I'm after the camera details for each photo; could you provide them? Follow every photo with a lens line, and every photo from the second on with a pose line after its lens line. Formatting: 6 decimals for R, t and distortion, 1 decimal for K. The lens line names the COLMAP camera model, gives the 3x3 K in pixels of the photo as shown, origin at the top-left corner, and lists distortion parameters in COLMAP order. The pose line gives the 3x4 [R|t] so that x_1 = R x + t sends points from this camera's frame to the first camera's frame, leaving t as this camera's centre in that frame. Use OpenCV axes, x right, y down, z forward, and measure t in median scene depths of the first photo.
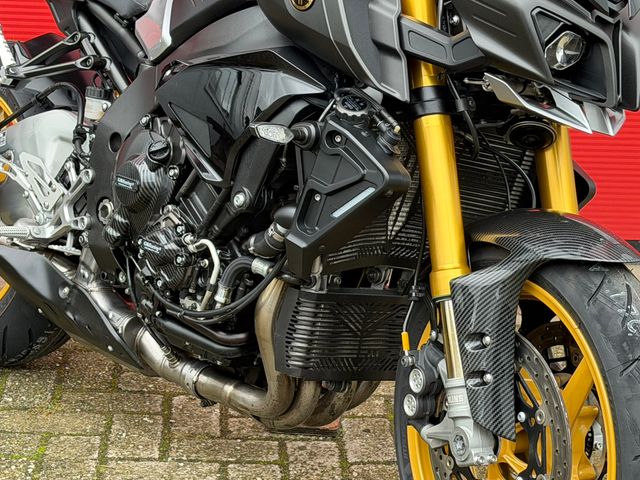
lens RADIAL K [[1612.7, 0, 319.3], [0, 1612.7, 252.5], [0, 0, 1]] dist [0.149591, 0.000000]
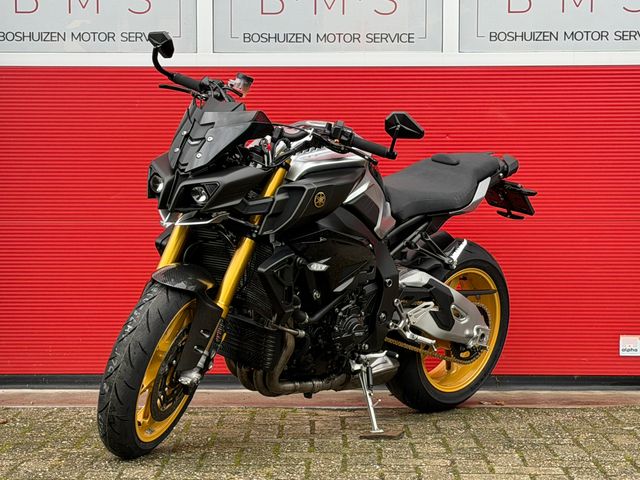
lens RADIAL K [[1612.7, 0, 323.3], [0, 1612.7, 252.4], [0, 0, 1]] dist [0.149591, 0.000000]
pose [[0.997511, -0.034085, -0.061731, 0.084143], [0.016897, 0.965452, -0.260031, 0.452635], [0.068462, 0.258341, 0.963625, -0.931292]]
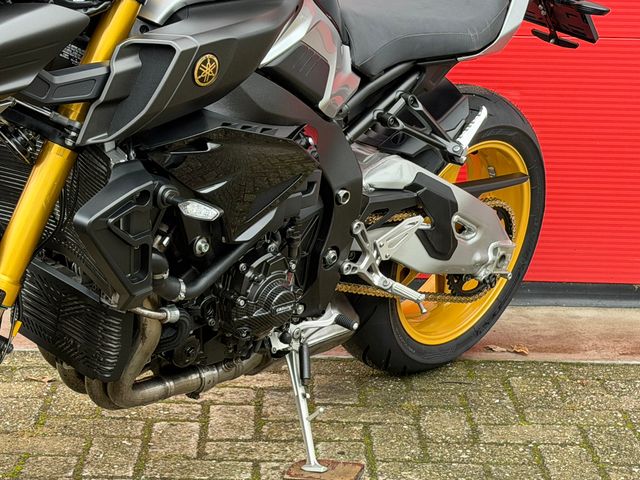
lens RADIAL K [[1612.7, 0, 332.1], [0, 1612.7, 248.7], [0, 0, 1]] dist [0.149591, 0.000000]
pose [[0.999487, -0.001924, -0.031954, 0.066136], [-0.000162, 0.997874, -0.065168, 0.056981], [0.032012, 0.065140, 0.997363, -0.022792]]
